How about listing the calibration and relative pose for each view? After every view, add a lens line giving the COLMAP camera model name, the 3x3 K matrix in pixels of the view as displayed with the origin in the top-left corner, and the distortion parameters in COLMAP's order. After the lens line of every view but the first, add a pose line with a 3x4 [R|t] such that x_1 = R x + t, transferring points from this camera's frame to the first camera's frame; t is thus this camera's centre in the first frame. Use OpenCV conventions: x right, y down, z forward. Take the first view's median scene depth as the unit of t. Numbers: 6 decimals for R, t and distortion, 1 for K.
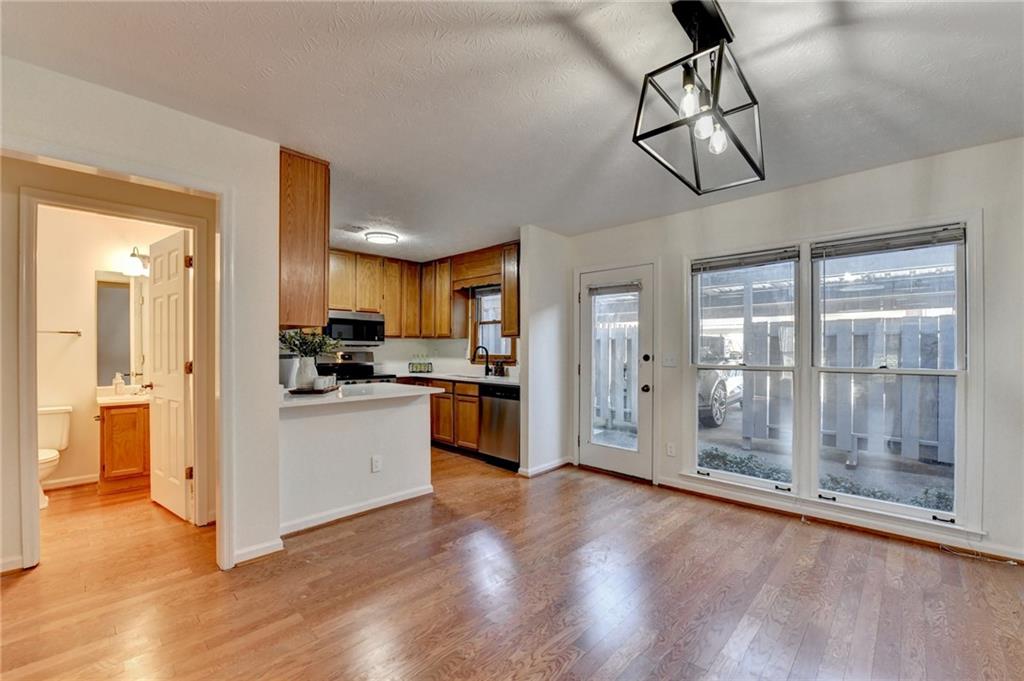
lens RADIAL K [[417.6, 0, 510.9], [0, 417.6, 351.4], [0, 0, 1]] dist [-0.015091, -0.001894]
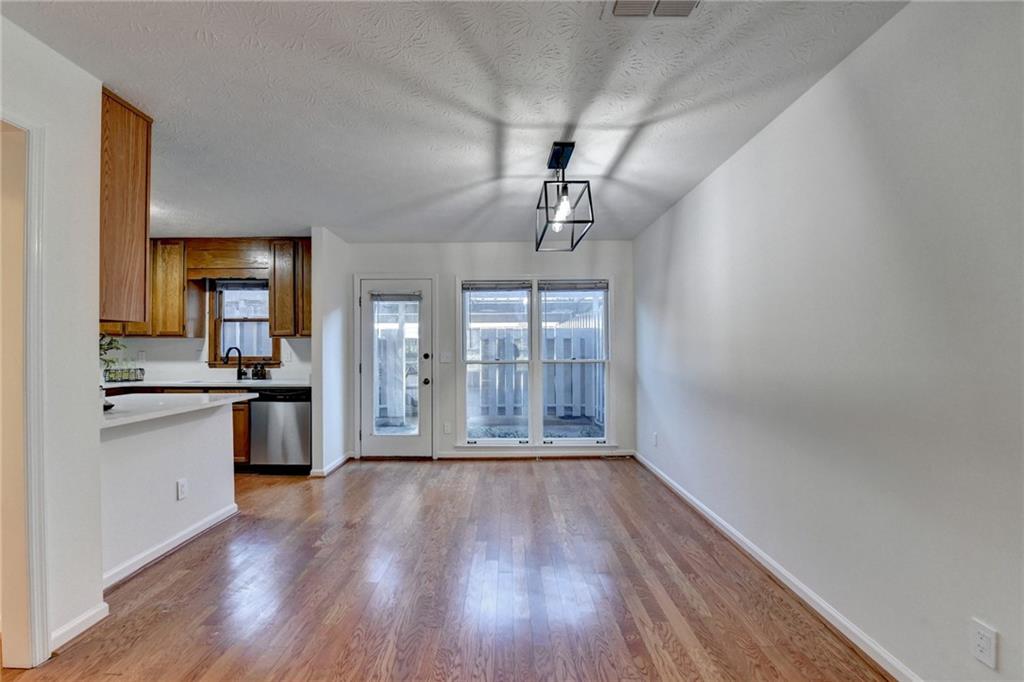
lens RADIAL K [[413.5, 0, 500.2], [0, 413.5, 347.5], [0, 0, 1]] dist [-0.015588, -0.001694]
pose [[0.729771, -0.002615, 0.683687, -0.345062], [0.009668, 0.999932, -0.006495, -0.000115], [-0.683624, 0.011350, 0.729746, -0.023930]]
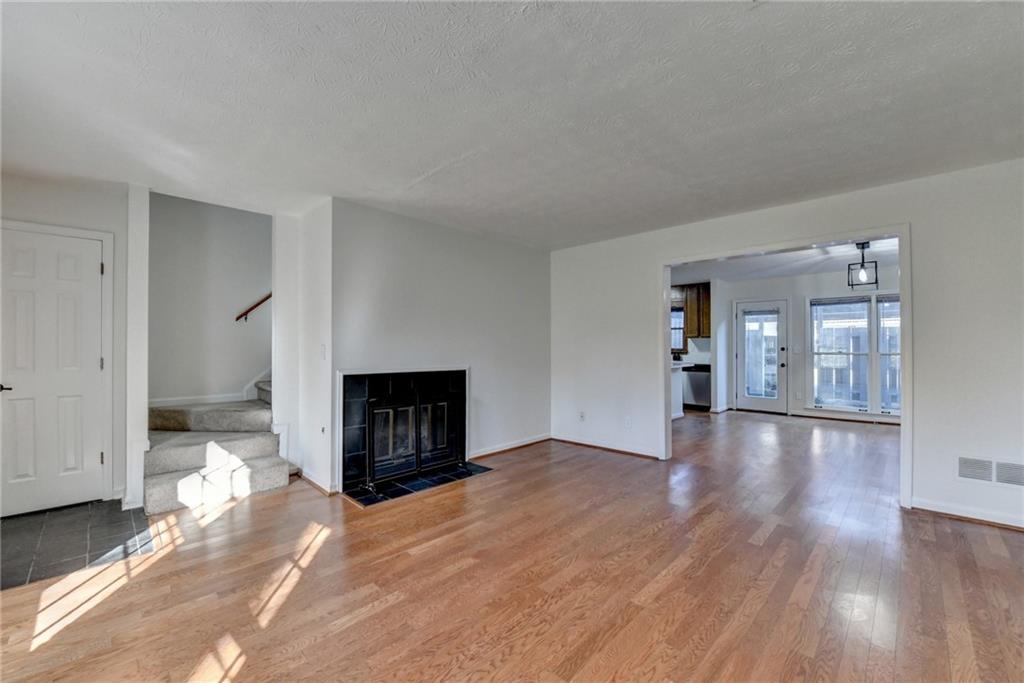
lens RADIAL K [[413.5, 0, 504.5], [0, 413.5, 343.2], [0, 0, 1]] dist [-0.015588, -0.001694]
pose [[0.999586, -0.000885, -0.028768, -0.909961], [0.000474, 0.999898, -0.014286, 0.015067], [0.028778, 0.014266, 0.999484, -0.930711]]
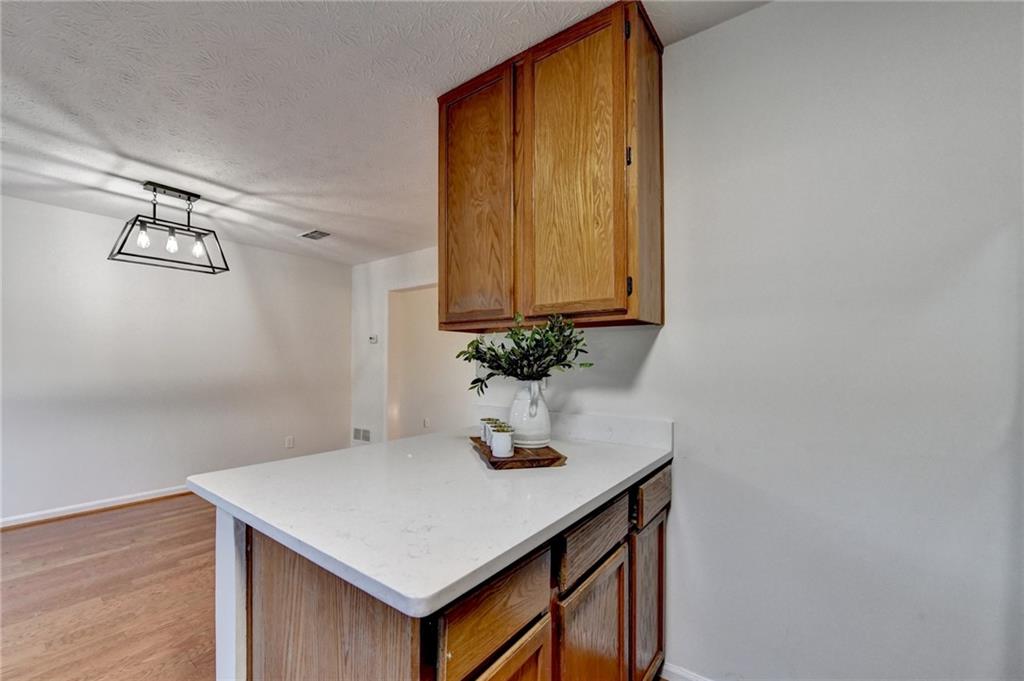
lens RADIAL K [[417.6, 0, 500.3], [0, 417.6, 361.6], [0, 0, 1]] dist [-0.015091, -0.001894]
pose [[-0.993855, -0.004884, -0.110582, -0.333048], [-0.005272, 0.999981, 0.003222, -0.007095], [0.110564, 0.003785, -0.993862, 1.207627]]
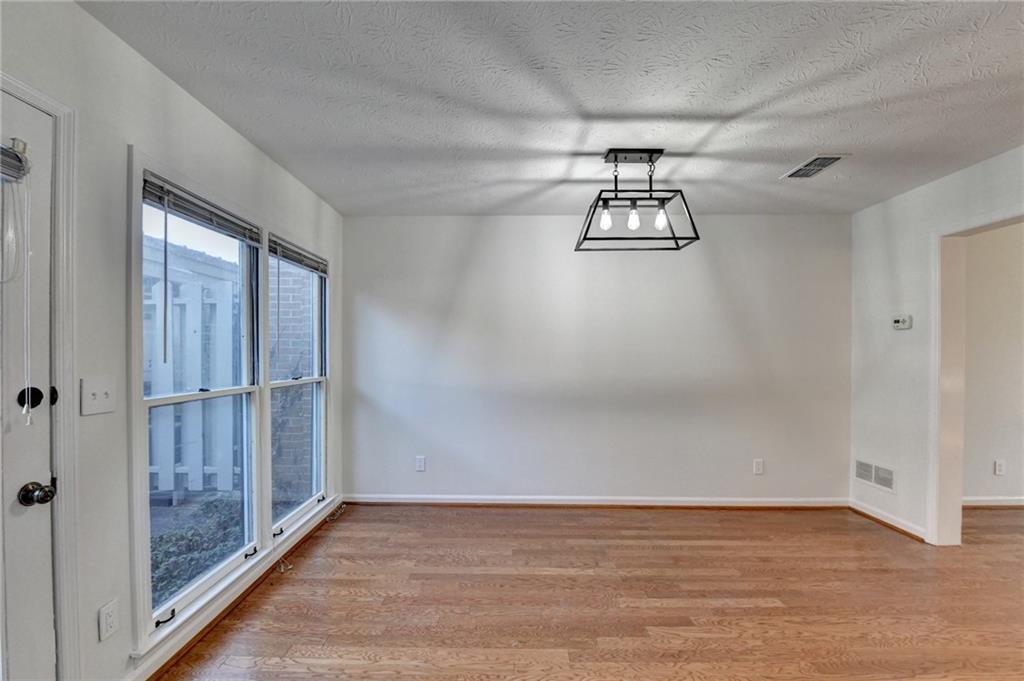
lens RADIAL K [[417.6, 0, 496.7], [0, 417.6, 355.4], [0, 0, 1]] dist [-0.015091, -0.001894]
pose [[-0.669543, -0.002343, 0.742770, -0.145310], [0.004639, 0.999962, 0.007336, -0.017693], [-0.742759, 0.008358, -0.669507, 0.962892]]
